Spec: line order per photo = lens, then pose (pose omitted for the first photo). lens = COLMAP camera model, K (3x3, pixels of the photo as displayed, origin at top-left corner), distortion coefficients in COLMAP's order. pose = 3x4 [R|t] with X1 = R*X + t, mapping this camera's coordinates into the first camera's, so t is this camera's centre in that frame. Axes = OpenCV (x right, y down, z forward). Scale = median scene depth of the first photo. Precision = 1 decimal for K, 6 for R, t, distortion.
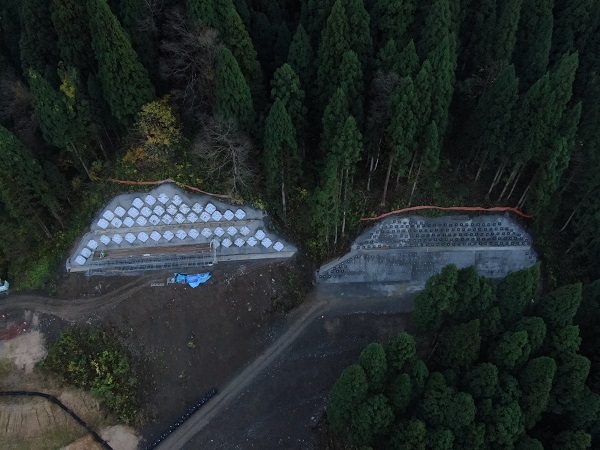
lens RADIAL K [[430.5, 0, 300.0], [0, 430.5, 225.0], [0, 0, 1]] dist [-0.023428, 0.008818]
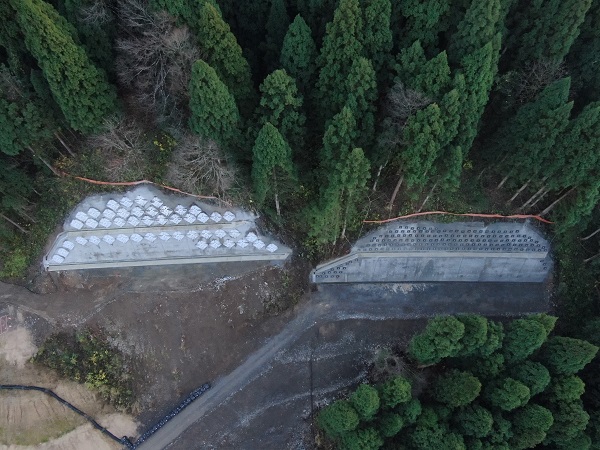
lens RADIAL K [[430.5, 0, 300.0], [0, 430.5, 225.0], [0, 0, 1]] dist [-0.023428, 0.008818]
pose [[0.999768, 0.021502, -0.000888, 0.011563], [-0.020364, 0.958592, 0.284053, -0.310063], [0.006959, -0.283969, 0.958808, 0.163709]]
